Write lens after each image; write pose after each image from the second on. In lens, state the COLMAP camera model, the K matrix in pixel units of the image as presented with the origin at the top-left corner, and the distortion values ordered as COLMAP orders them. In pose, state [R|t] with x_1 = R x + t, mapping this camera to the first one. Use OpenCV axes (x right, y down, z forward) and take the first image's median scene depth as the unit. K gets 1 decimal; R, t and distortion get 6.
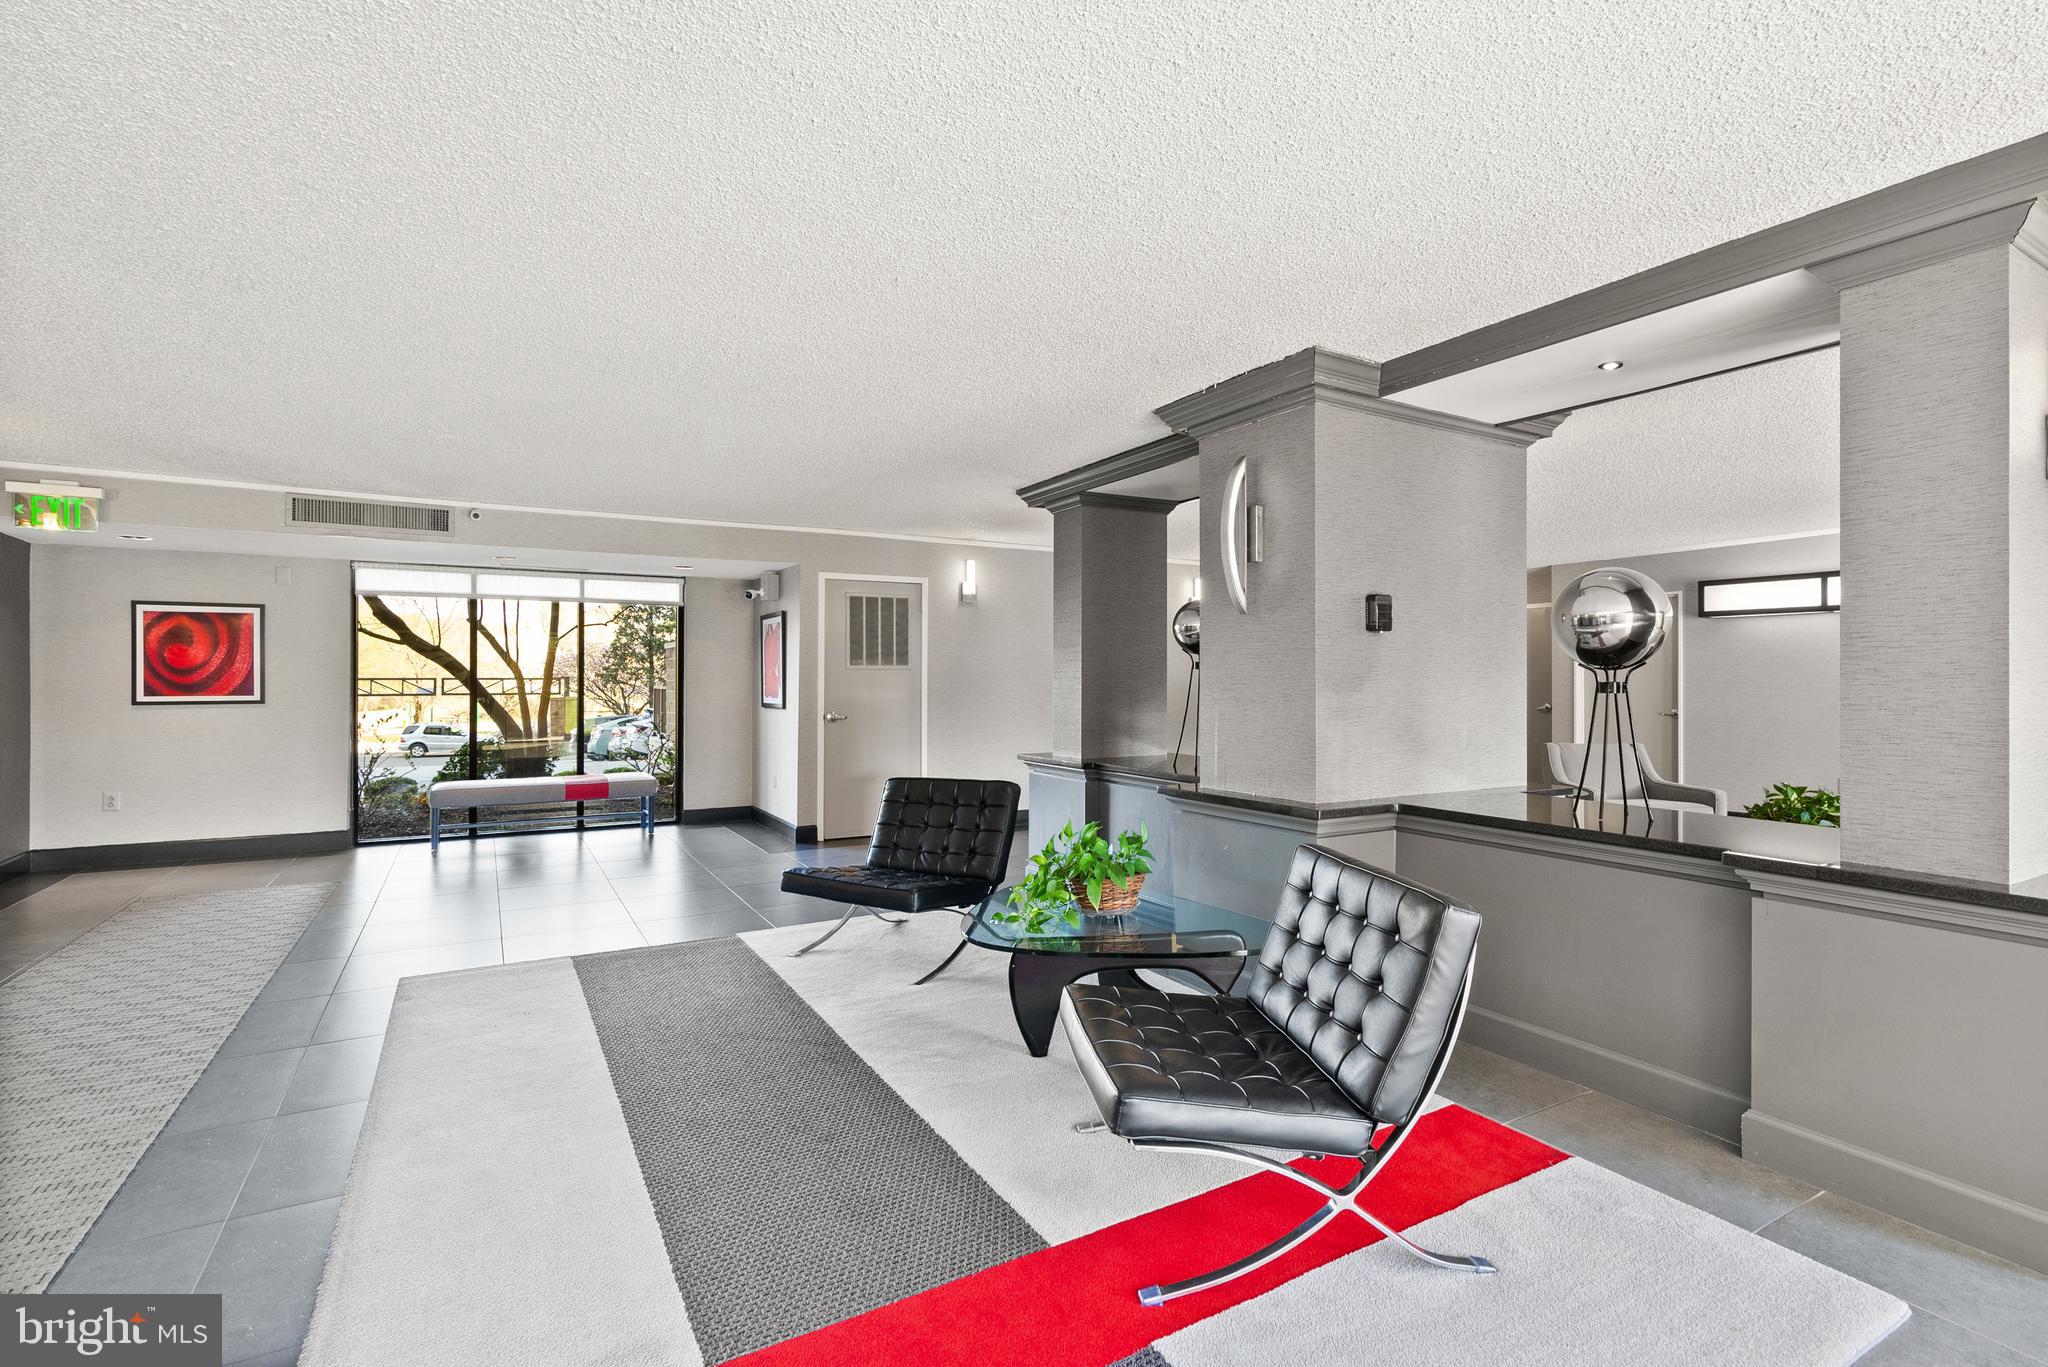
lens RADIAL K [[952.0, 0, 1026.9], [0, 952.0, 670.5], [0, 0, 1]] dist [-0.000277, 0.000611]
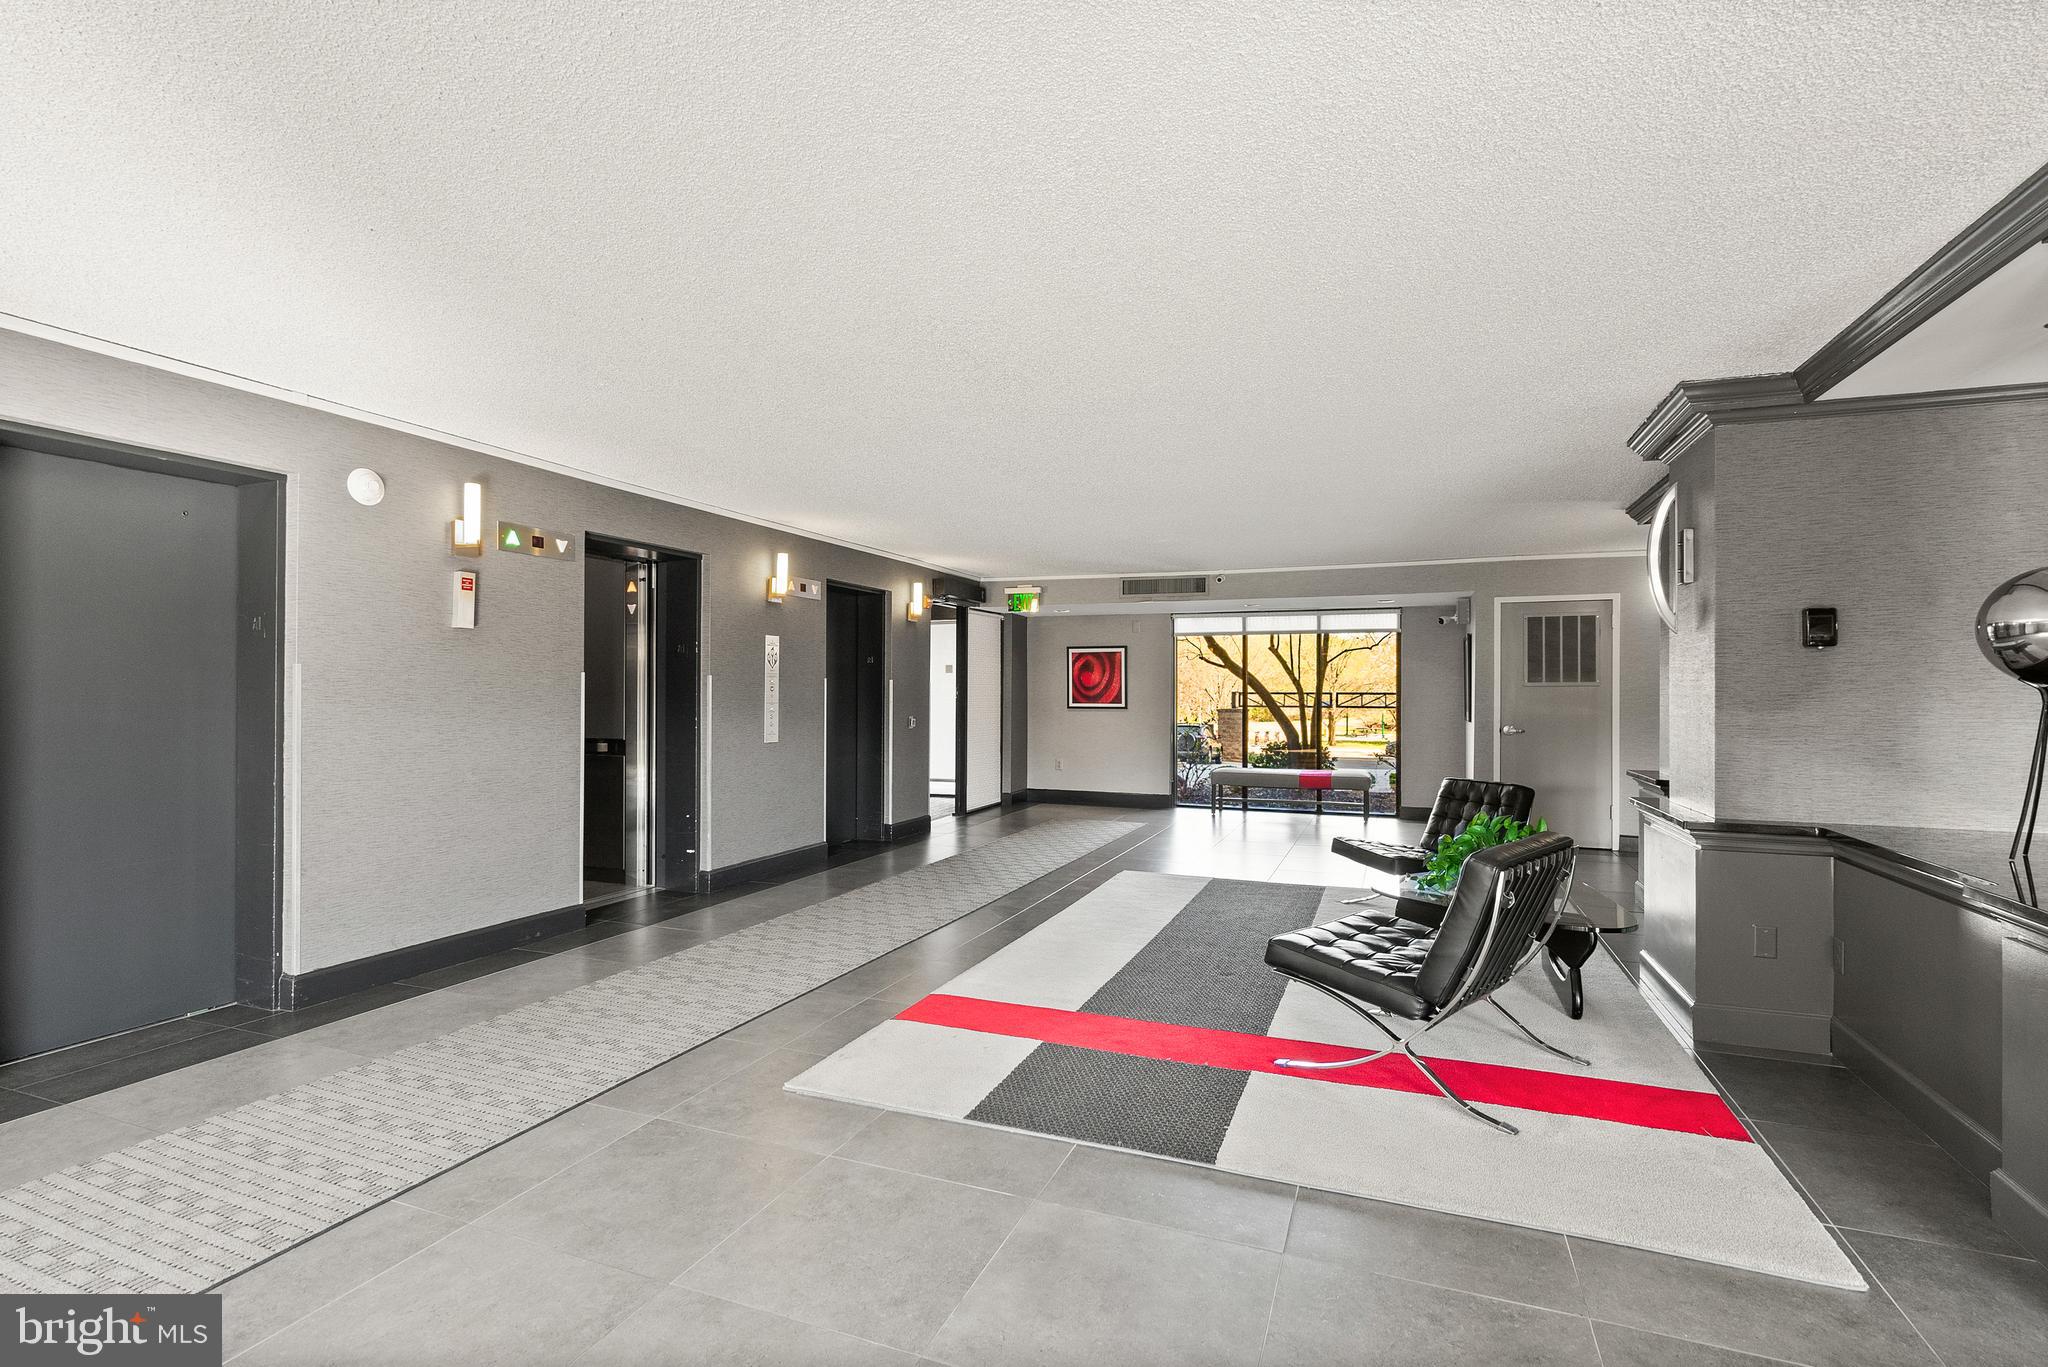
lens RADIAL K [[952.0, 0, 1026.9], [0, 952.0, 670.5], [0, 0, 1]] dist [-0.000277, 0.000611]
pose [[0.625301, -0.015569, -0.780229, 0.403782], [0.003428, 0.999846, -0.017204, -0.002880], [0.780376, 0.008083, 0.625258, -0.140037]]
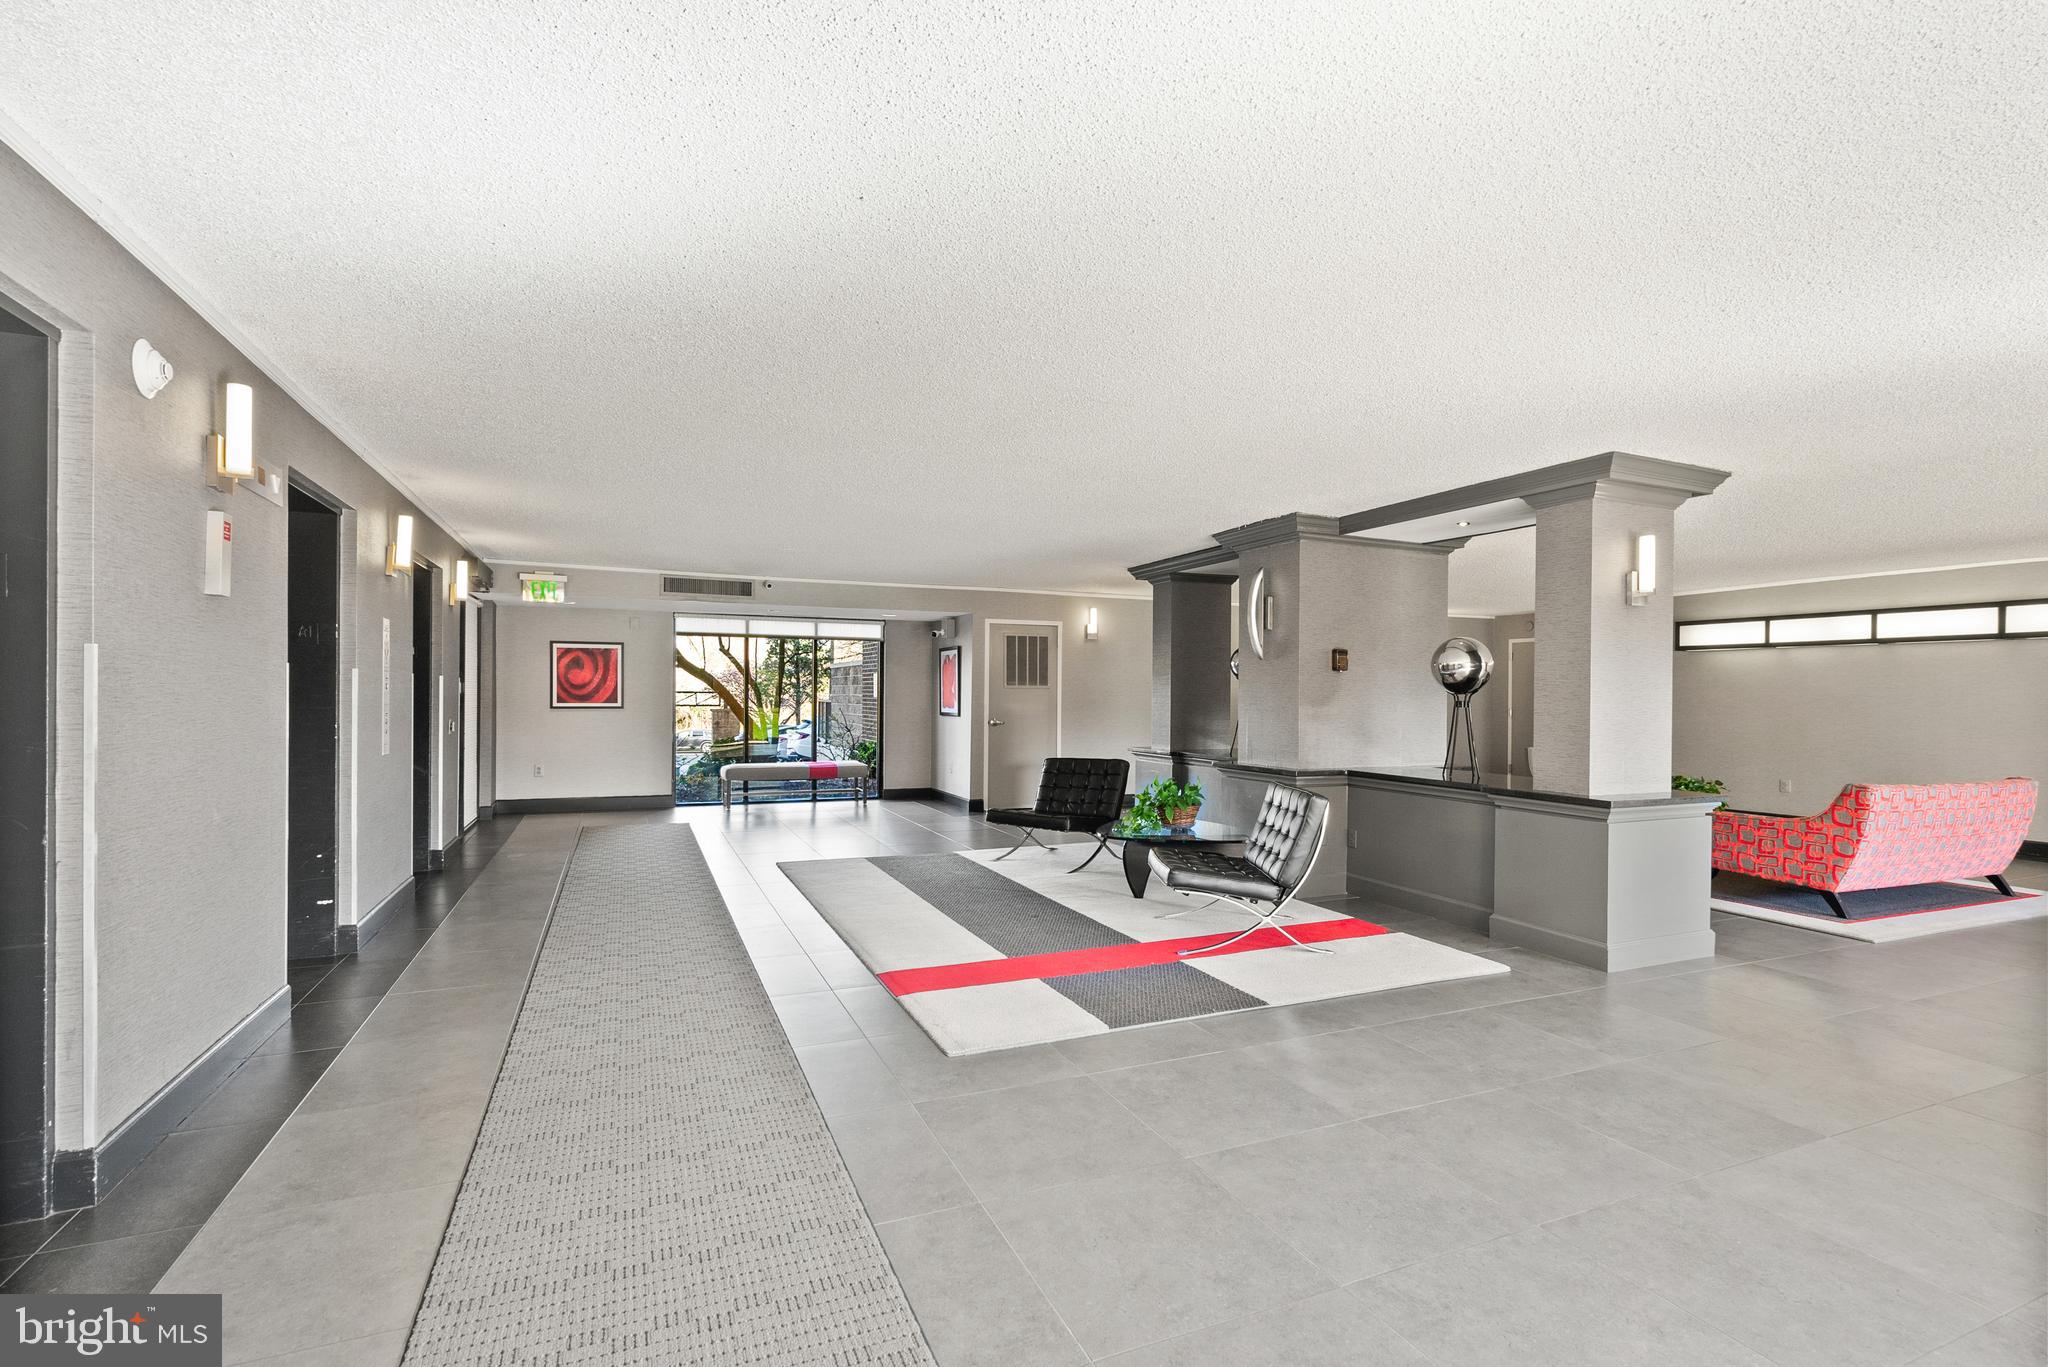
lens RADIAL K [[931.0, 0, 1024.0], [0, 931.0, 683.5], [0, 0, 1]] dist [-0.000062, 0.000673]
pose [[0.992779, 0.005970, -0.119809, 0.003563], [-0.006388, 0.999975, -0.003109, -0.005792], [0.119788, 0.003852, 0.992792, -0.480821]]
